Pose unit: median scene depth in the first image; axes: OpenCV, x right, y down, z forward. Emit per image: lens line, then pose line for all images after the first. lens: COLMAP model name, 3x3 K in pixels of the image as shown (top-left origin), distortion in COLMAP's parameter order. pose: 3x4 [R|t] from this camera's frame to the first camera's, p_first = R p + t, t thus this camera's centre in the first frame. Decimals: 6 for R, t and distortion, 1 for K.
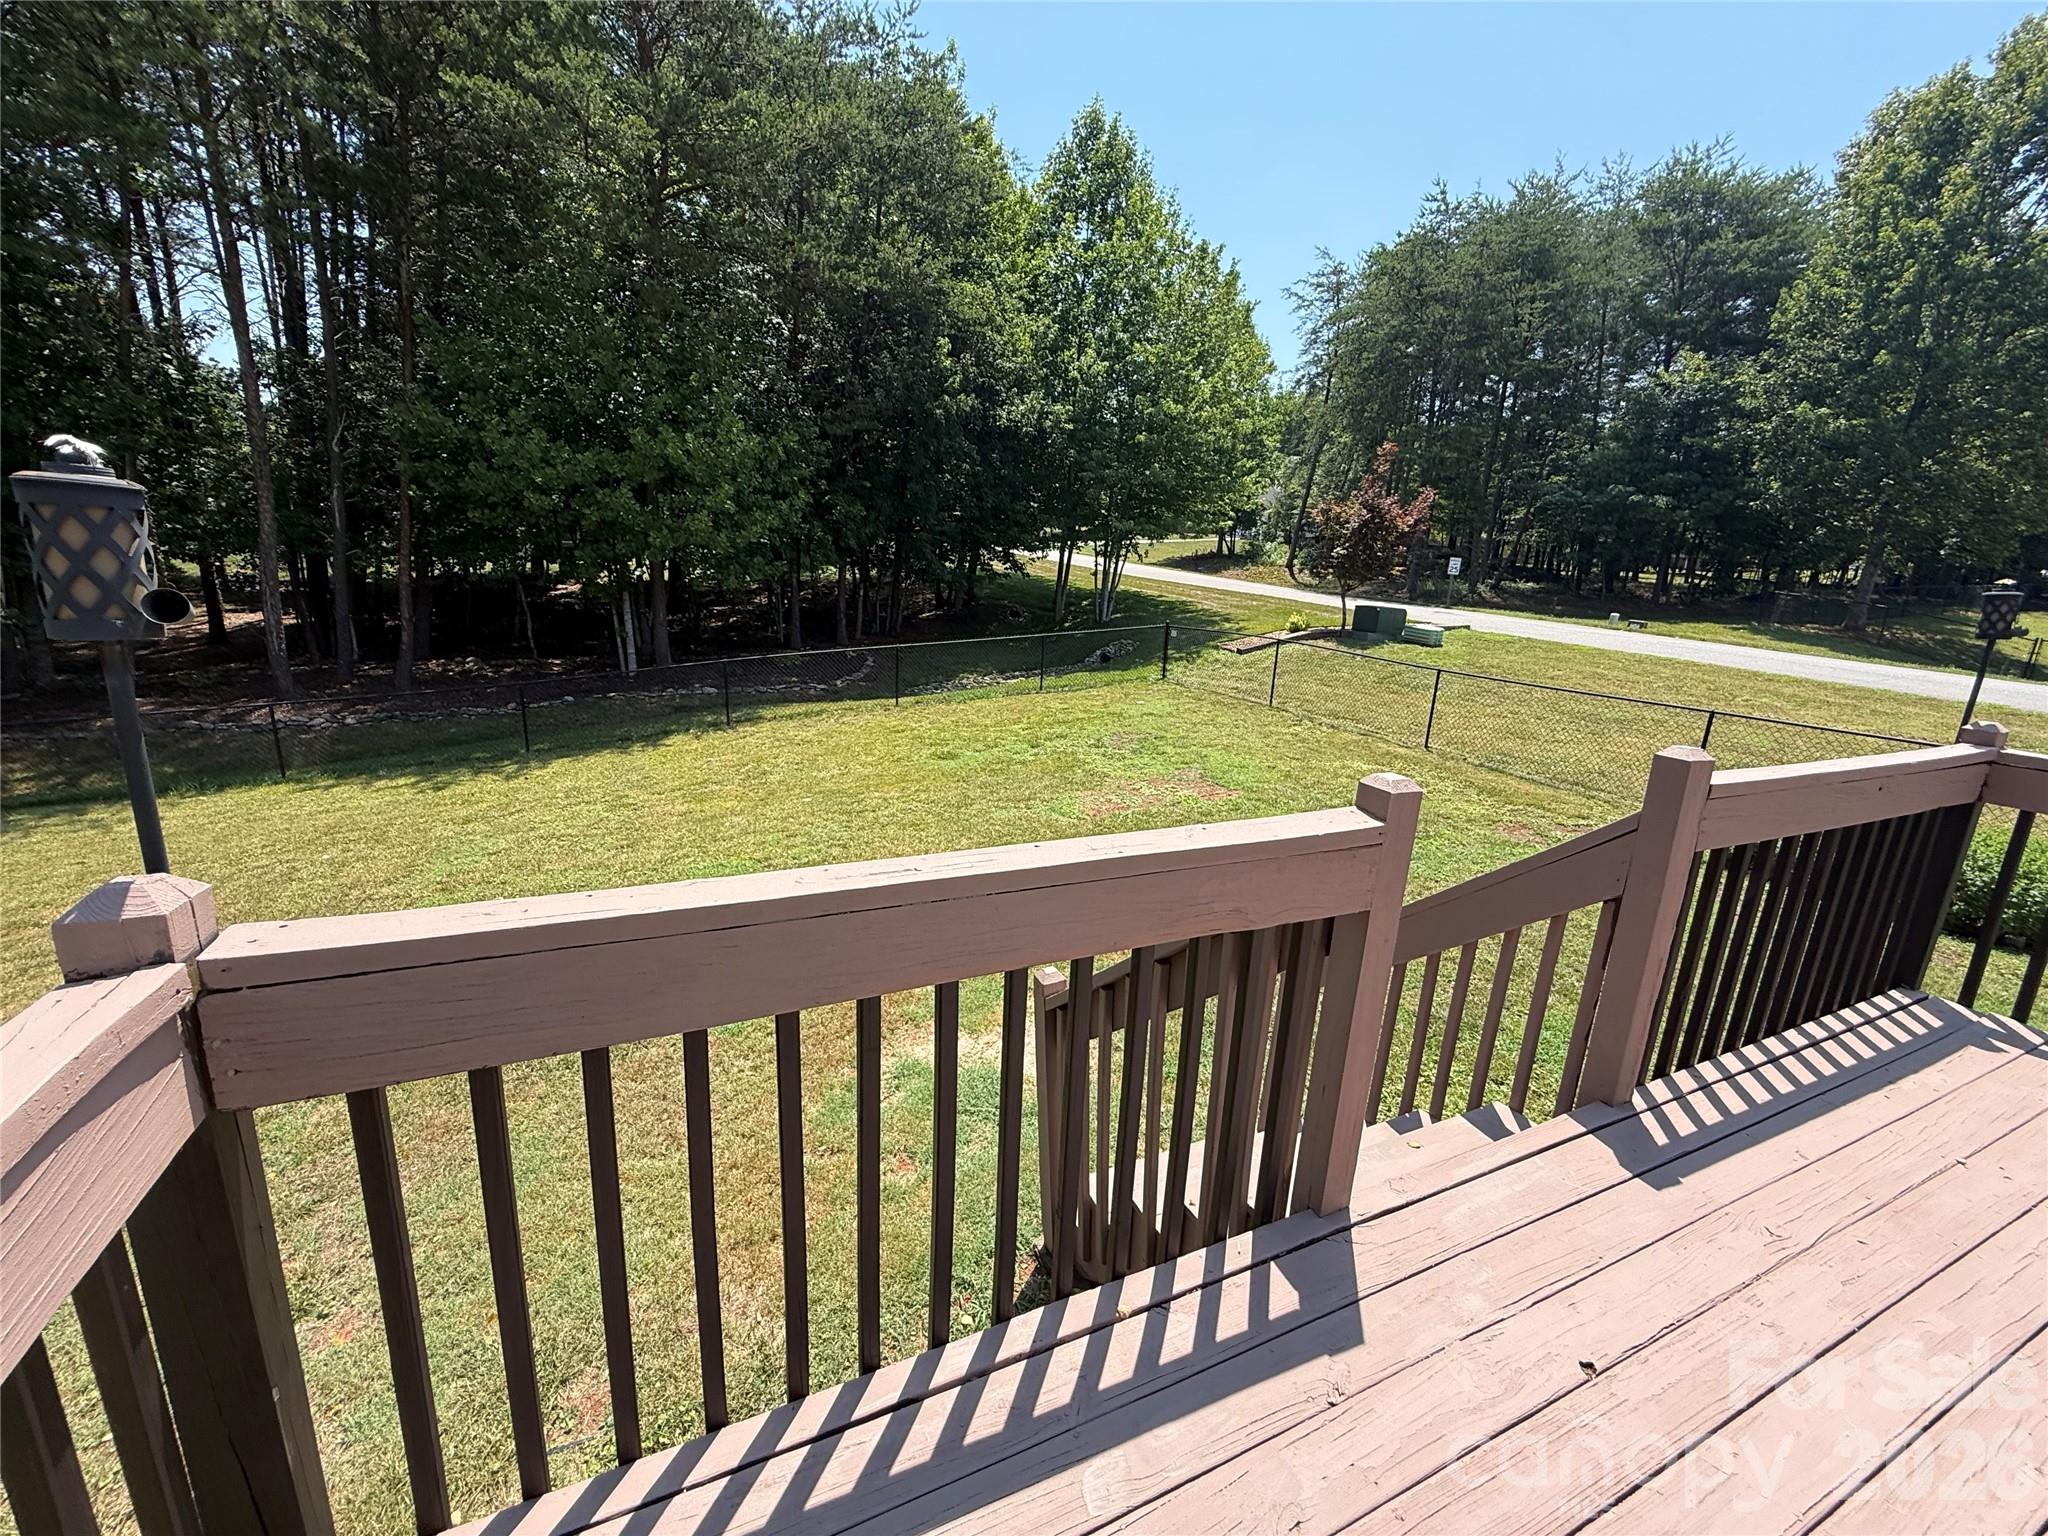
lens RADIAL K [[817.6, 0, 1027.5], [0, 817.6, 761.5], [0, 0, 1]] dist [0.000666, 0.000442]
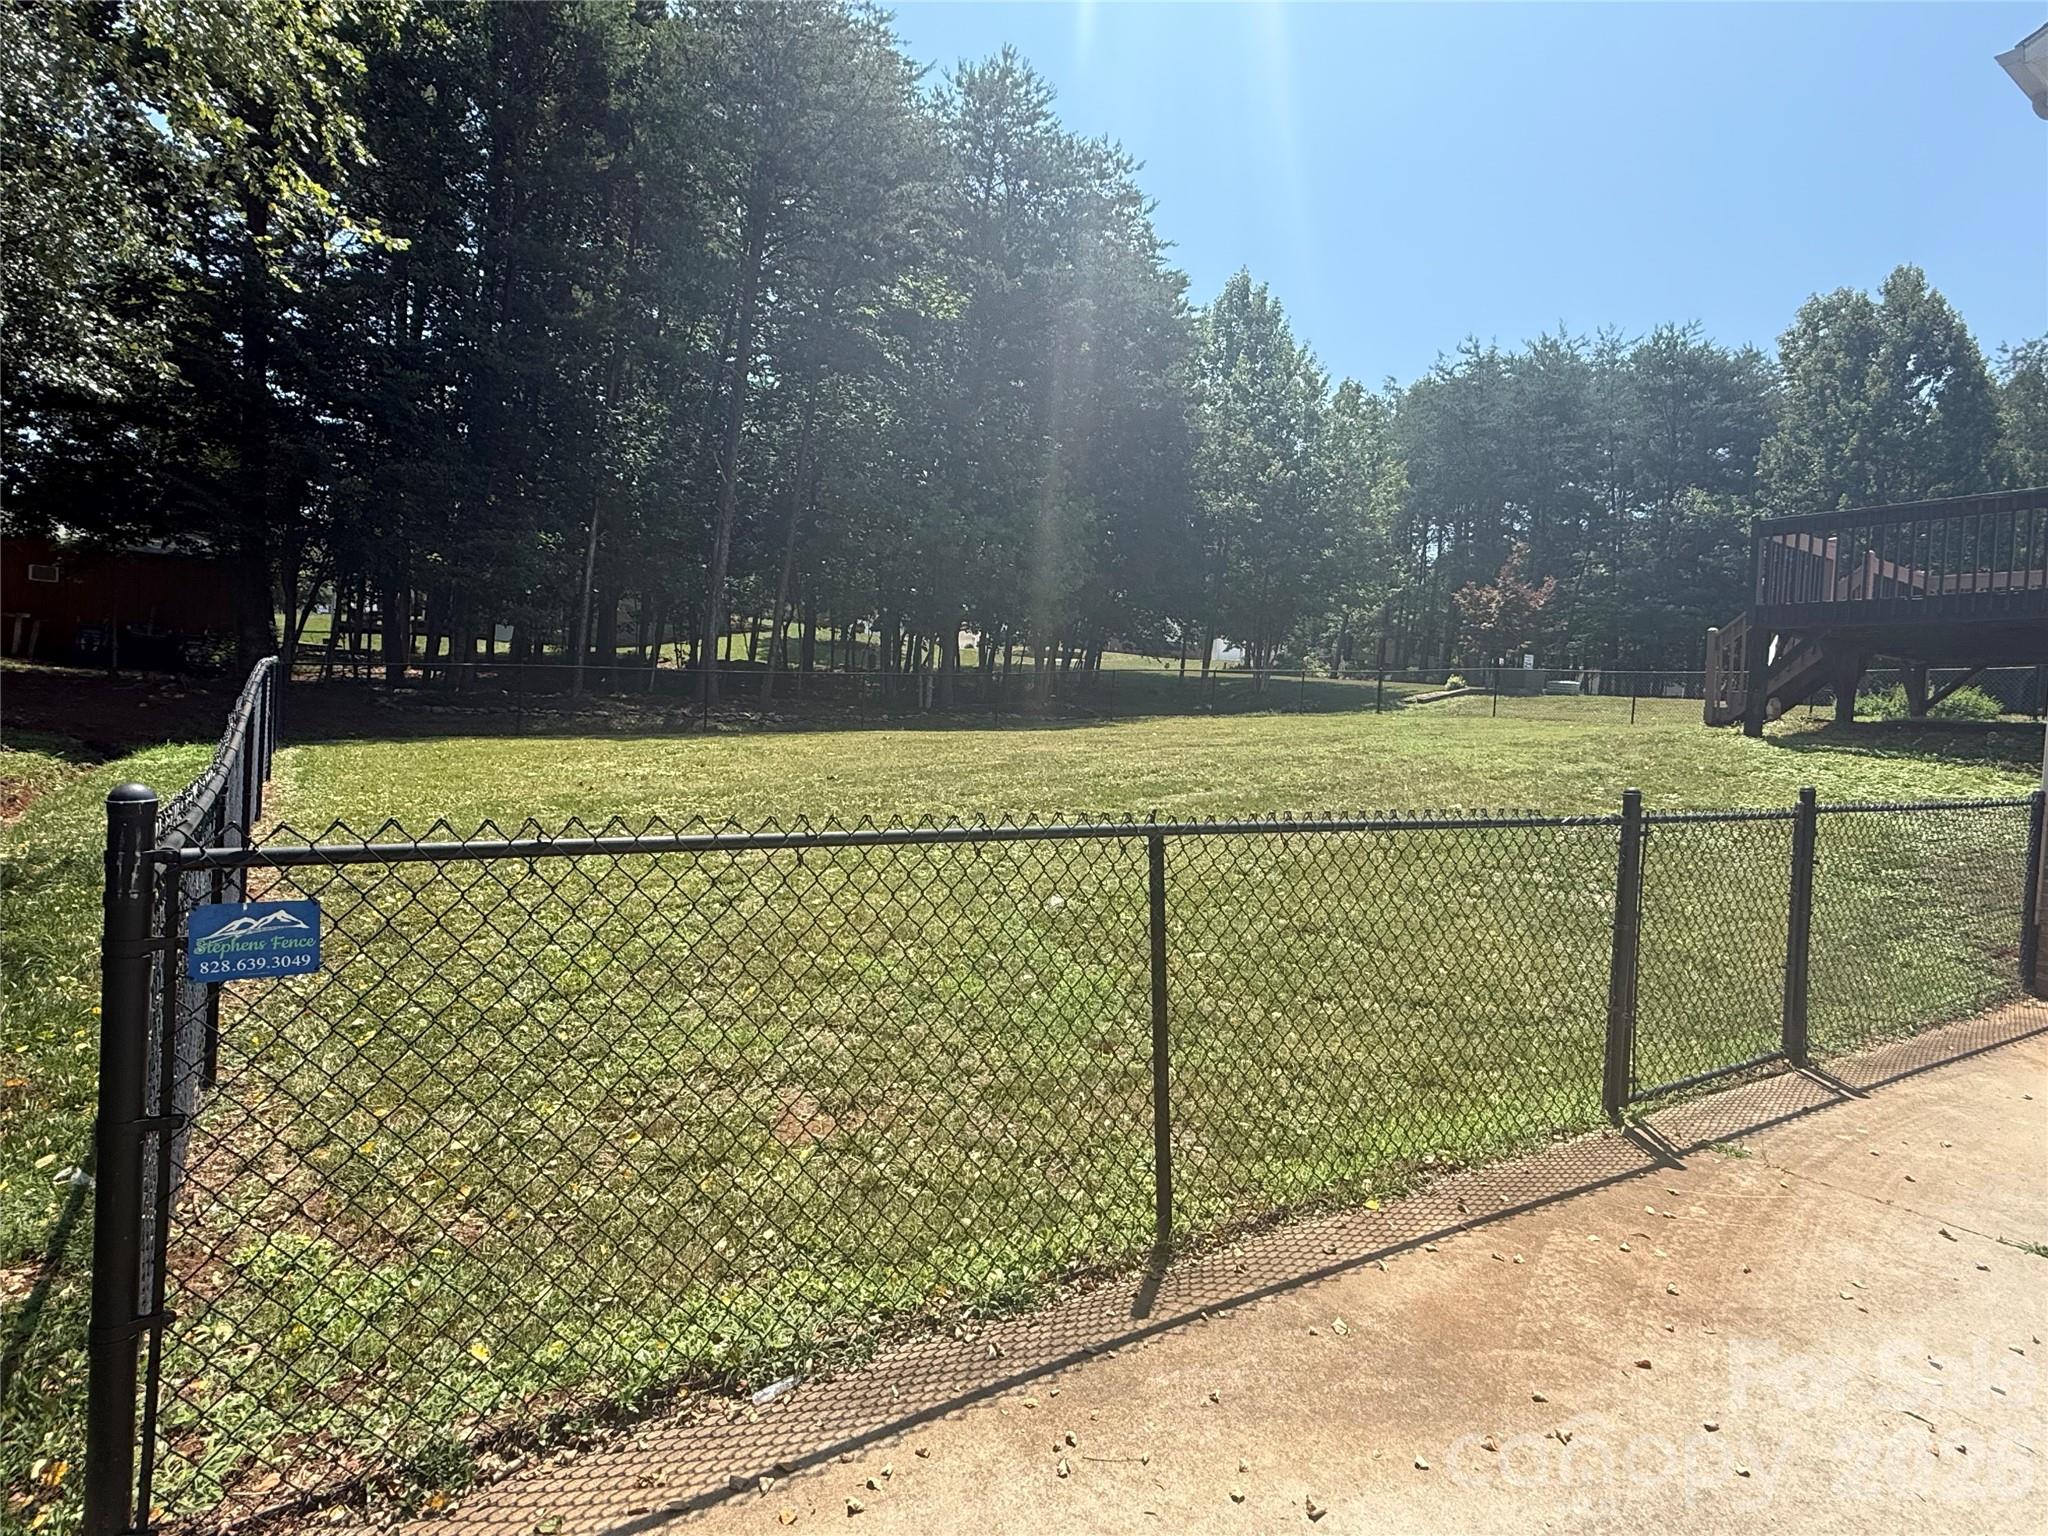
lens RADIAL K [[1117.0, 0, 1019.3], [0, 1117.0, 769.2], [0, 0, 1]] dist [-0.000475, -0.000649]
pose [[0.988681, 0.008681, 0.149782, -0.438399], [0.020222, 0.981504, -0.190370, 0.203192], [-0.148664, 0.191244, 0.970219, -0.373789]]
